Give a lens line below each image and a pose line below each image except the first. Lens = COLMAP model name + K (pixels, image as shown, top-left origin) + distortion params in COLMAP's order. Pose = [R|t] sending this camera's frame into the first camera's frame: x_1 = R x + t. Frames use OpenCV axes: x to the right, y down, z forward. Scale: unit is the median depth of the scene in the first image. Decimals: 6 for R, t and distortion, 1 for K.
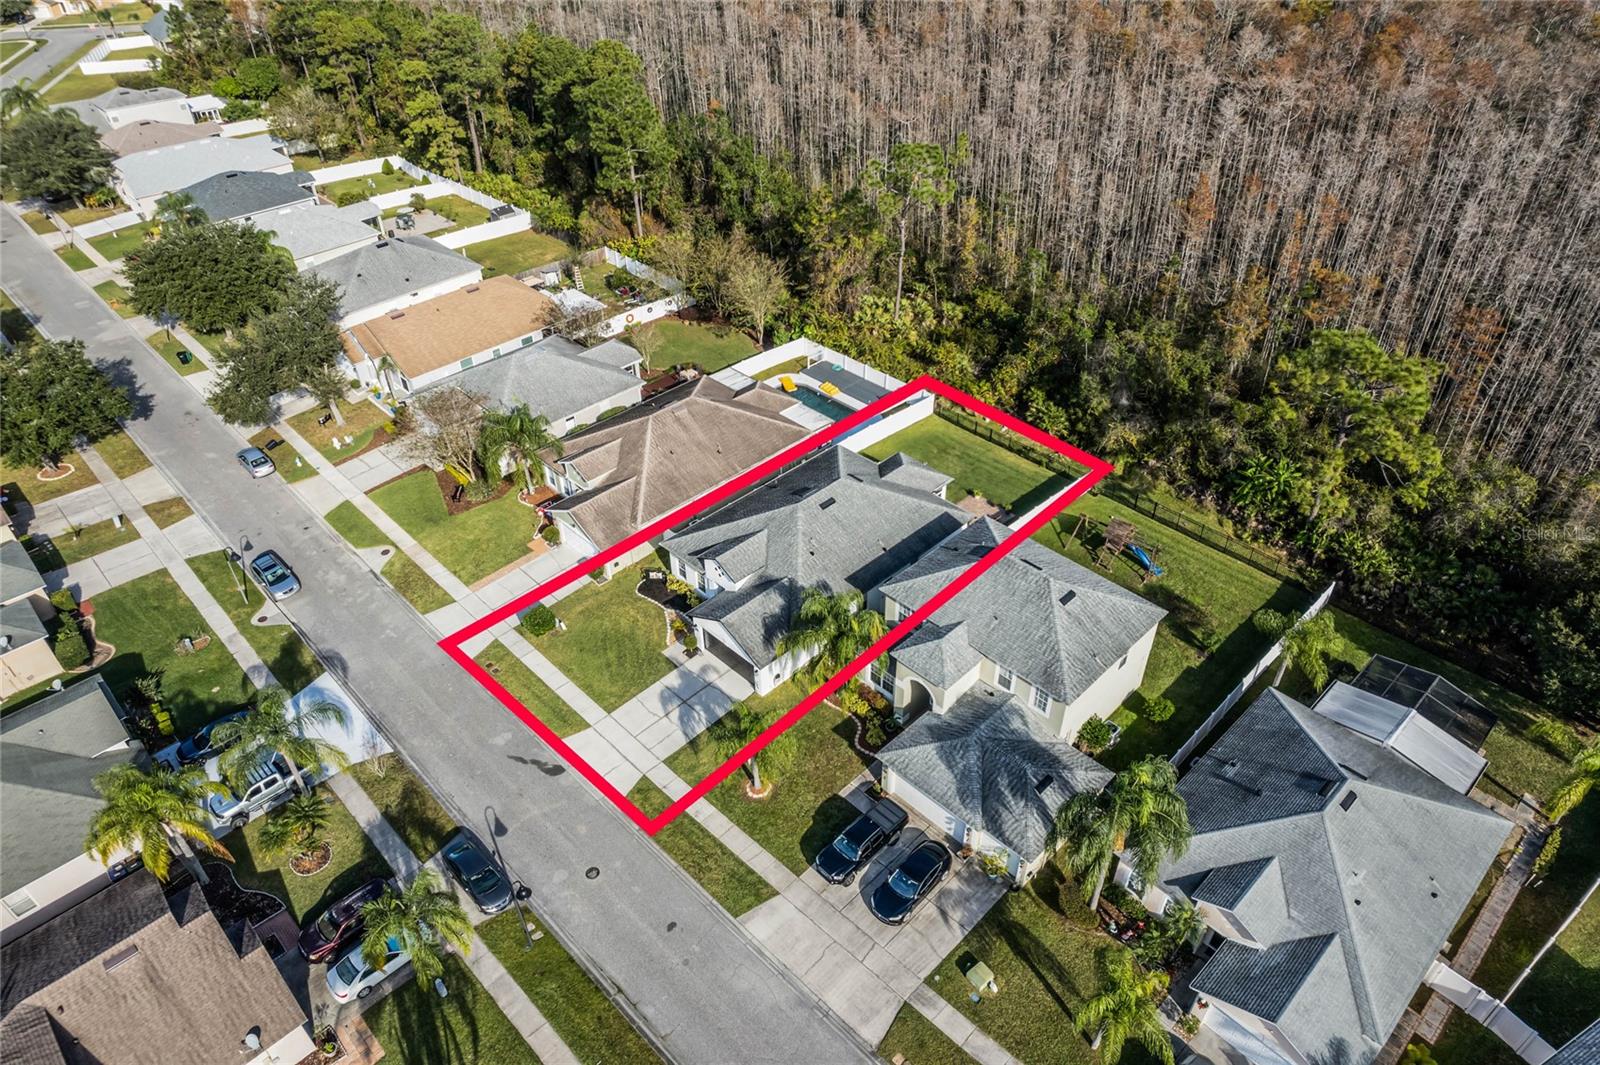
lens RADIAL K [[1017.3, 0, 807.8], [0, 1017.3, 528.6], [0, 0, 1]] dist [-0.051320, 0.035761]
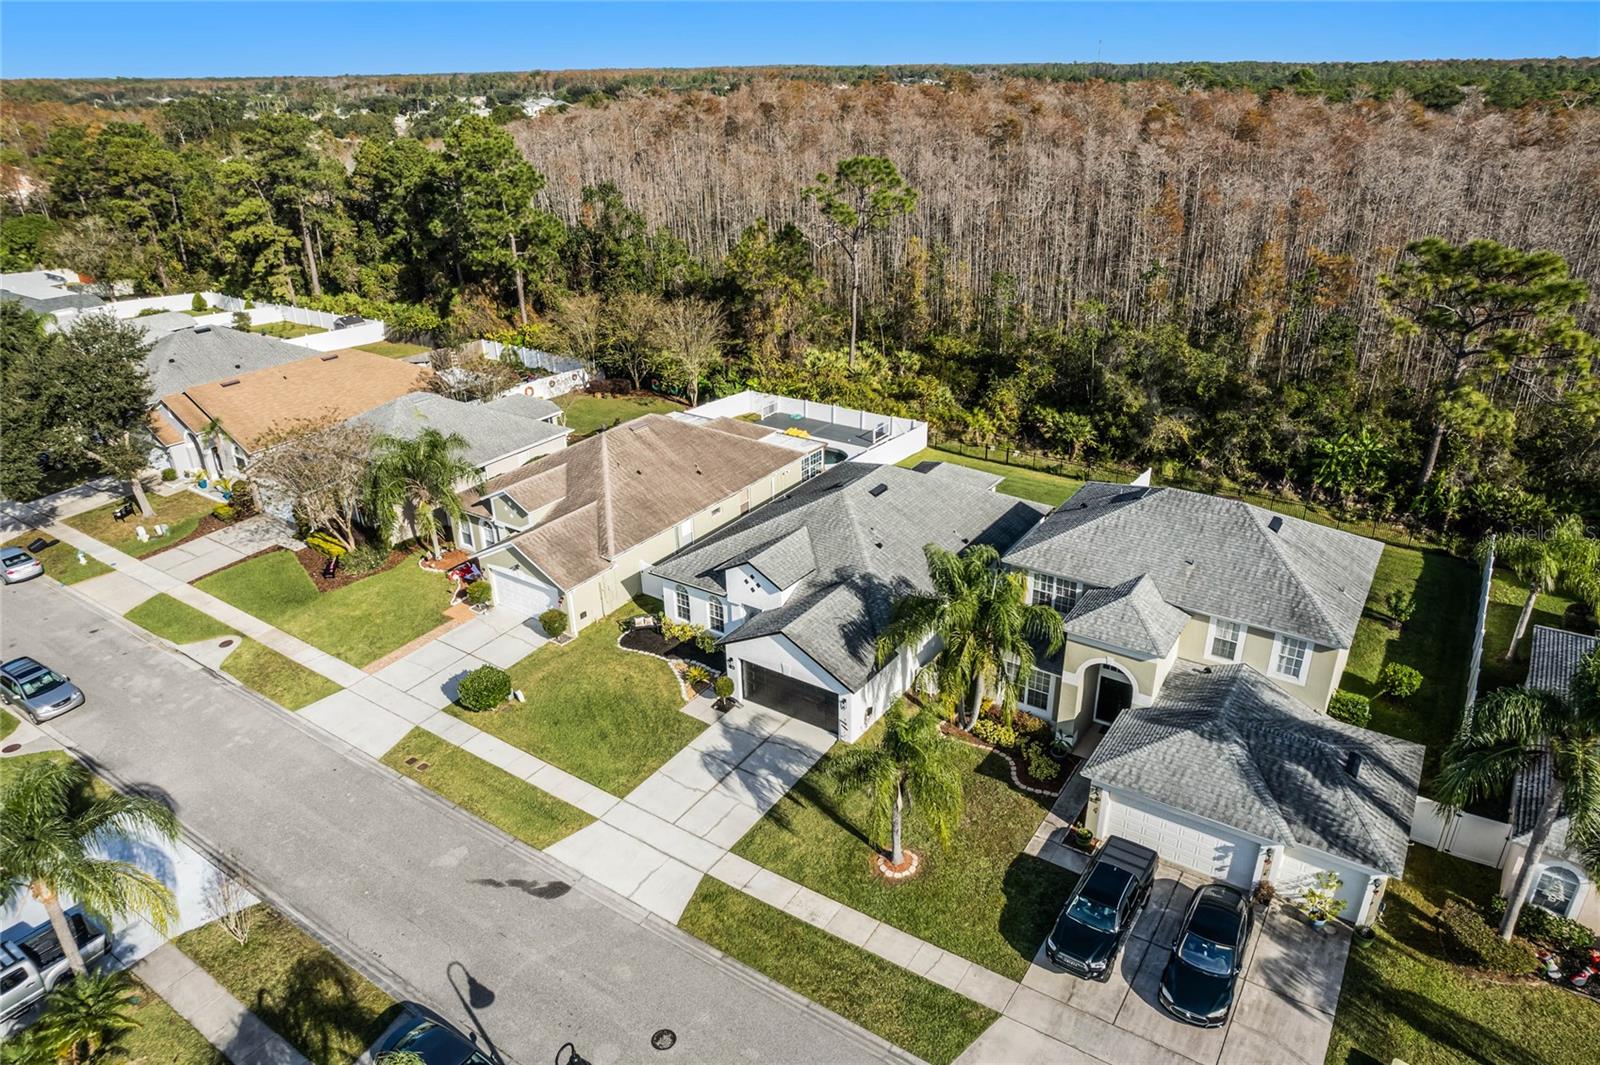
lens RADIAL K [[1017.3, 0, 810.0], [0, 1017.3, 540.2], [0, 0, 1]] dist [-0.051320, 0.035761]
pose [[0.980522, -0.089094, 0.175038, -0.150565], [0.124474, 0.971255, -0.202906, 0.143124], [-0.151928, 0.220741, 0.963427, 0.287612]]
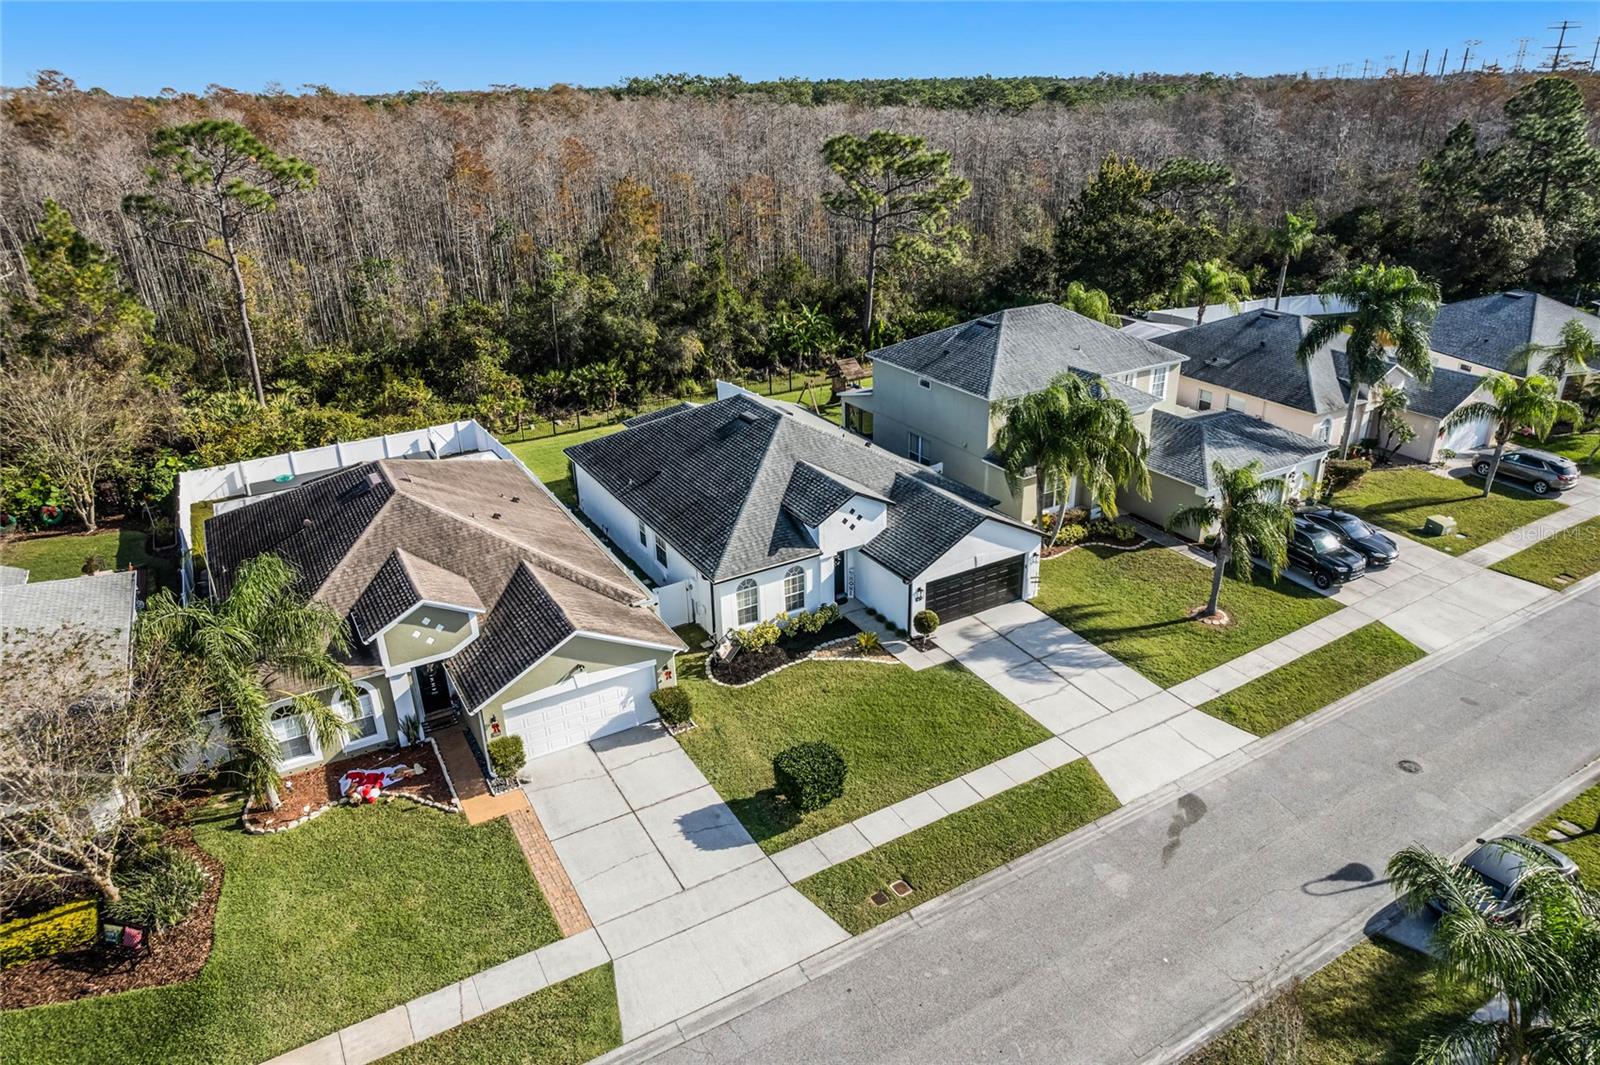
lens RADIAL K [[1017.3, 0, 813.4], [0, 1017.3, 545.3], [0, 0, 1]] dist [-0.051320, 0.035761]
pose [[0.247713, -0.402781, 0.881139, -0.563449], [0.606065, 0.773980, 0.183415, -0.062684], [-0.755860, 0.488593, 0.435836, 0.687351]]
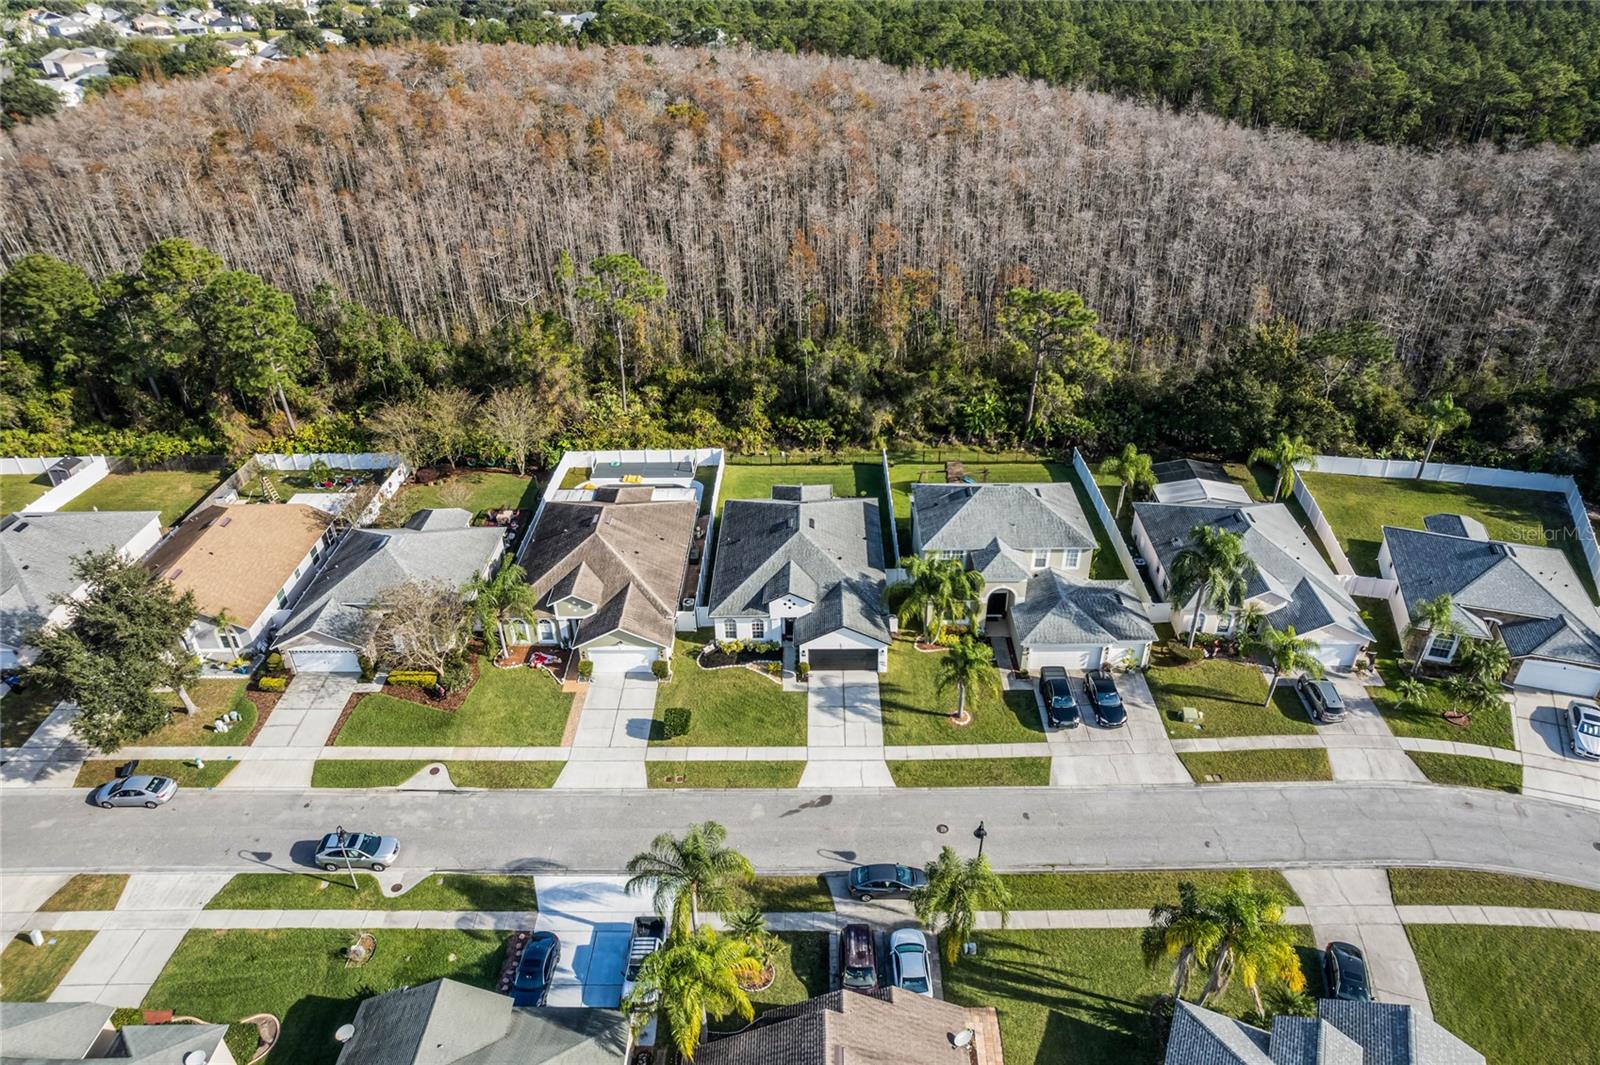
lens RADIAL K [[1017.3, 0, 805.8], [0, 1017.3, 538.2], [0, 0, 1]] dist [-0.051320, 0.035761]
pose [[0.710994, -0.372627, 0.596353, -0.655026], [0.435323, 0.899253, 0.042884, -0.058958], [-0.552252, 0.229116, 0.801576, 0.051008]]
